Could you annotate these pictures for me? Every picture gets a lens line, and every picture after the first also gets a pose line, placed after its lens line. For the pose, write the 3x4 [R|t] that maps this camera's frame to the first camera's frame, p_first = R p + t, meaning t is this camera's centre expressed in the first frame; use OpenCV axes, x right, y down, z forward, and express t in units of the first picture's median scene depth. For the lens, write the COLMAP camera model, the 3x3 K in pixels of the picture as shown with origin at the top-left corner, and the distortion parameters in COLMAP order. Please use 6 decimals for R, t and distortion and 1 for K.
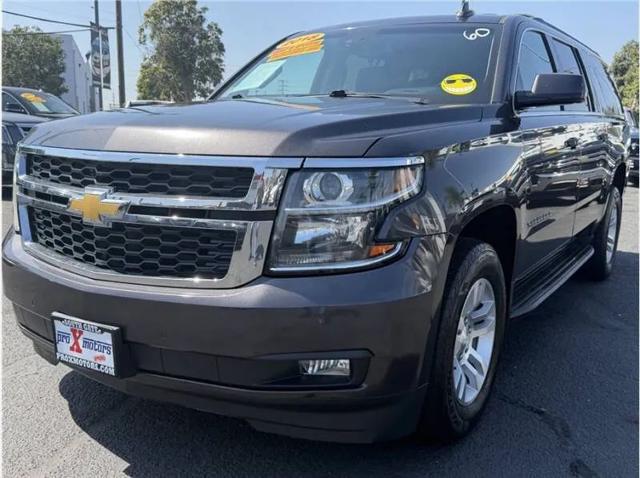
lens RADIAL K [[629.0, 0, 320.0], [0, 629.0, 239.0], [0, 0, 1]] dist [0.110830, -0.197349]
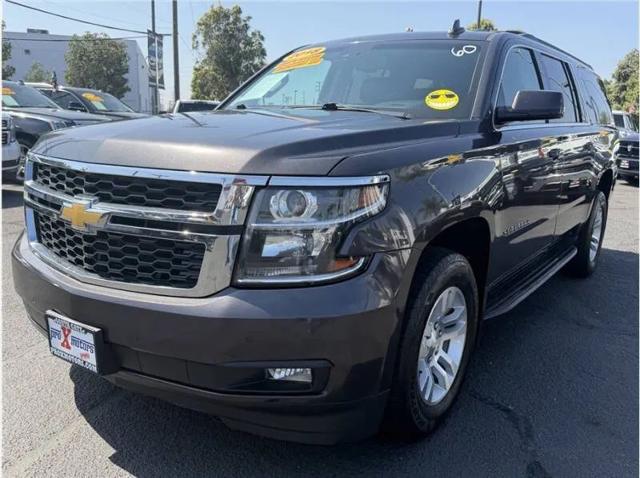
lens RADIAL K [[553.4, 0, 320.5], [0, 553.4, 241.7], [0, 0, 1]] dist [0.080557, -0.135147]
pose [[0.998640, 0.024628, -0.045943, 0.080020], [-0.023095, 0.999169, 0.033594, -0.040857], [0.046732, -0.032488, 0.998379, 0.067075]]
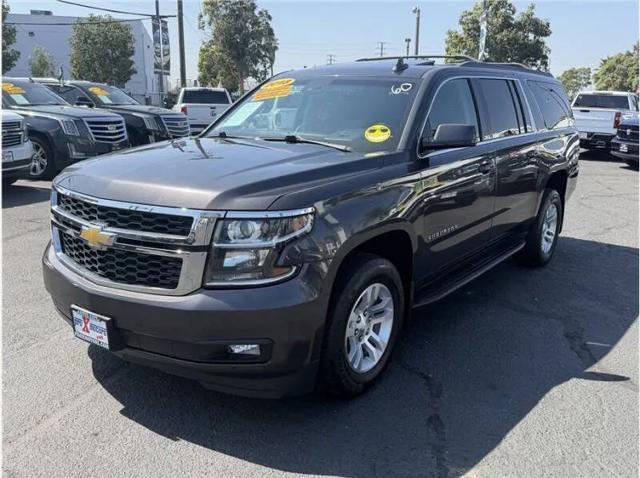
lens RADIAL K [[559.6, 0, 320.0], [0, 559.6, 239.0], [0, 0, 1]] dist [0.107115, -0.176006]
pose [[0.997765, 0.015267, -0.065053, 0.219704], [-0.011444, 0.998208, 0.058738, -0.111087], [0.065833, -0.057862, 0.996152, -0.243391]]
